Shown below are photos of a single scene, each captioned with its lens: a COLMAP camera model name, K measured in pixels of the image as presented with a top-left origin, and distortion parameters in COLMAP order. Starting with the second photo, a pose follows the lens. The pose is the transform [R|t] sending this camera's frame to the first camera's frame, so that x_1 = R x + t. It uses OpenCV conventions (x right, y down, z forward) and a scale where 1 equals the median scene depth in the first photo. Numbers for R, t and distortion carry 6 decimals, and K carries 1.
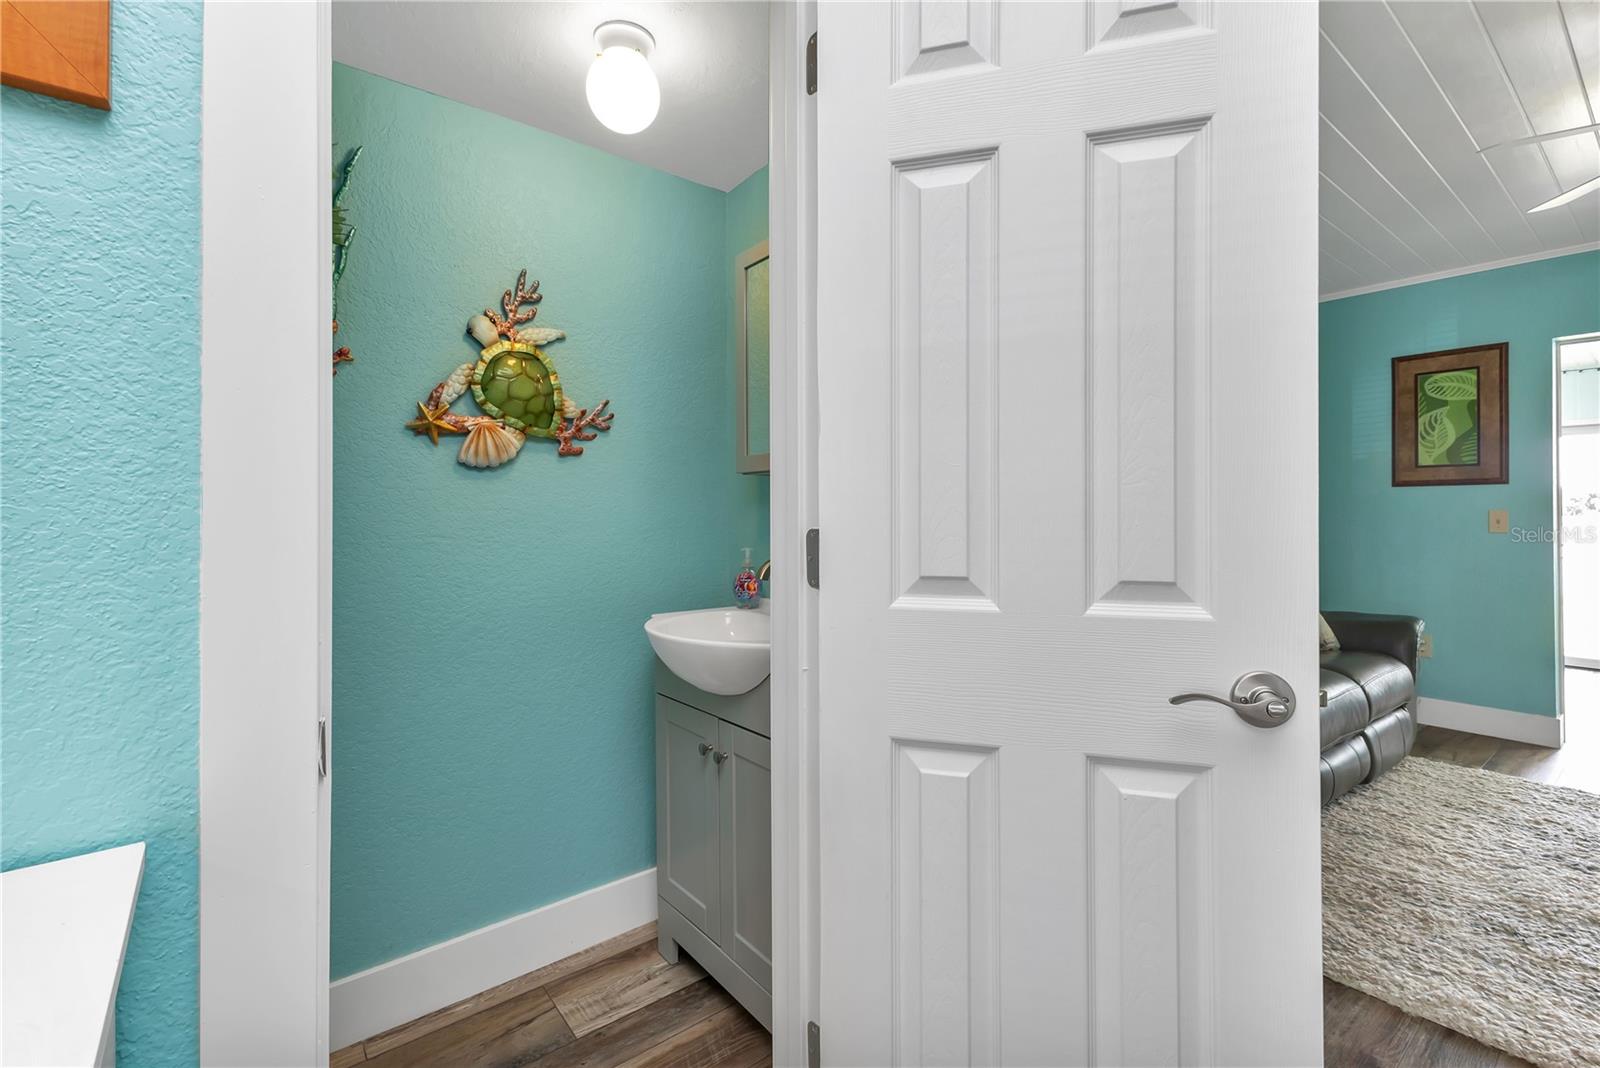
lens RADIAL K [[691.7, 0, 799.9], [0, 691.7, 506.7], [0, 0, 1]] dist [-0.001142, -0.000321]
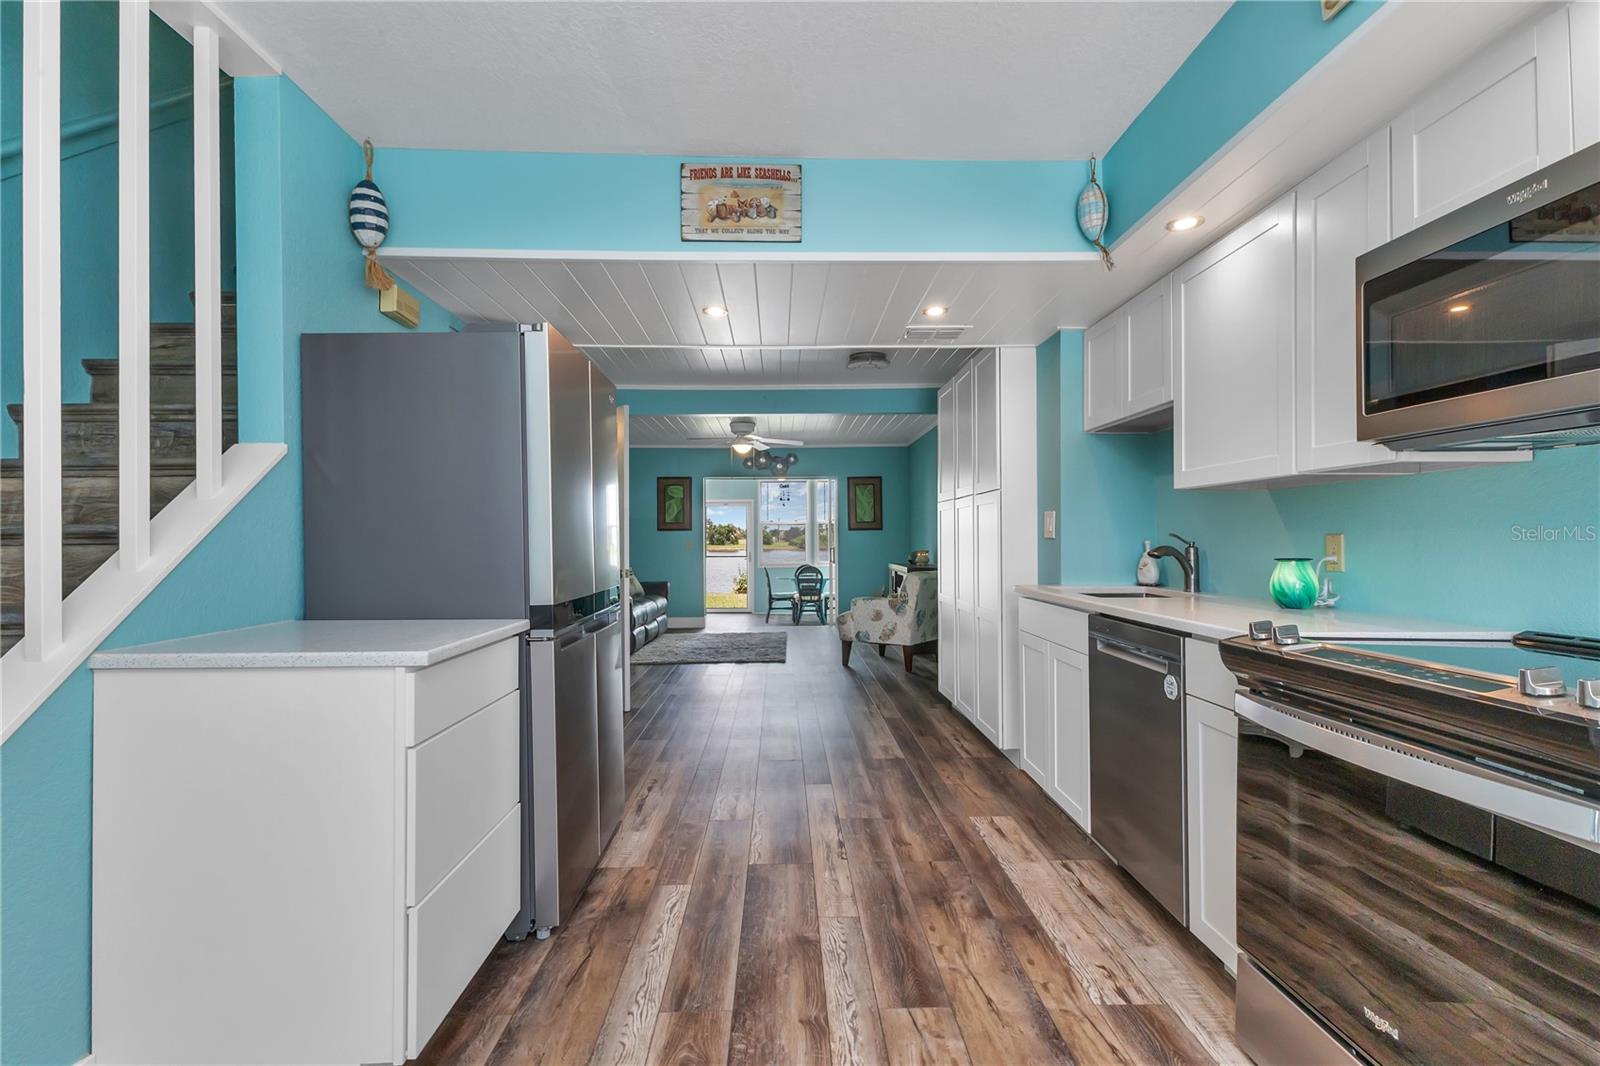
lens RADIAL K [[741.4, 0, 800.9], [0, 741.4, 535.2], [0, 0, 1]] dist [0.003633, 0.000454]
pose [[0.584813, 0.002629, 0.811164, -1.013430], [0.001794, 0.999988, -0.004534, -0.002886], [-0.811166, 0.004107, 0.584801, -0.981102]]
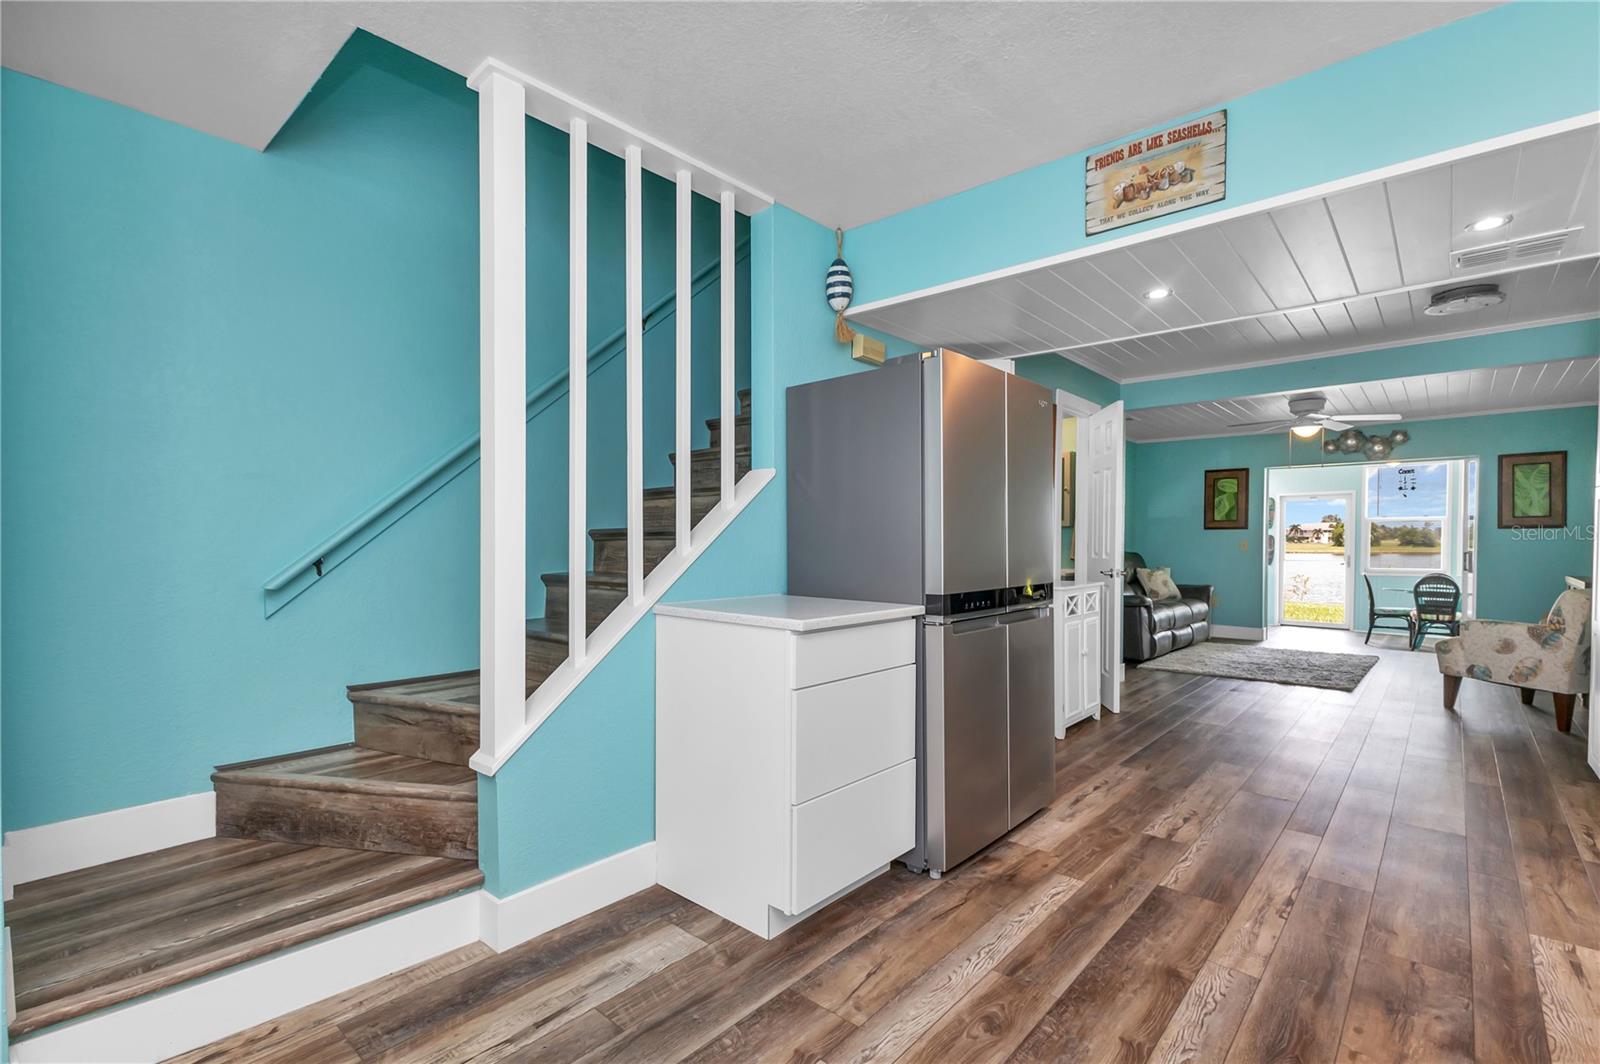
lens RADIAL K [[725.2, 0, 795.4], [0, 725.2, 553.5], [0, 0, 1]] dist [0.004336, 0.000120]
pose [[0.983376, -0.000117, 0.181581, -0.897941], [-0.004212, 0.999716, 0.023458, -0.003264], [-0.181532, -0.023833, 0.983096, -1.109321]]
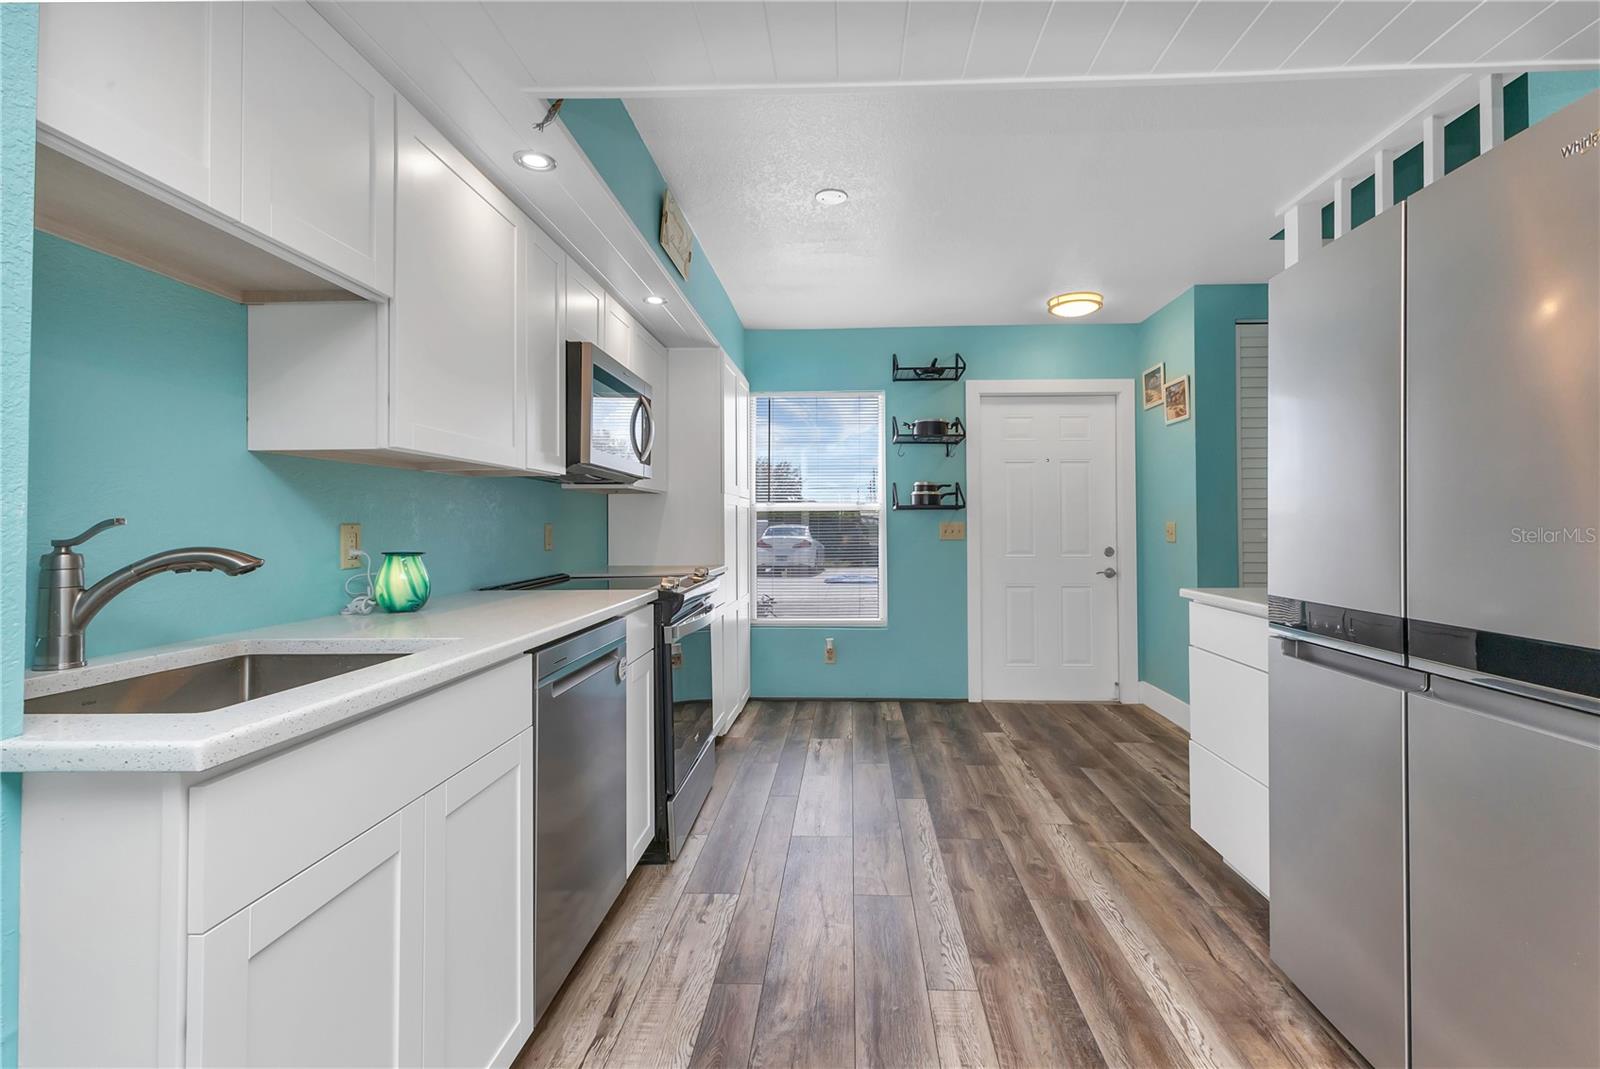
lens RADIAL K [[703.0, 0, 806.5], [0, 703.0, 536.2], [0, 0, 1]] dist [0.001765, 0.000414]
pose [[-0.654687, 0.018414, -0.755675, -0.017831], [0.009536, 0.999825, 0.016102, -0.003597], [0.755840, 0.003336, -0.654748, -0.374042]]
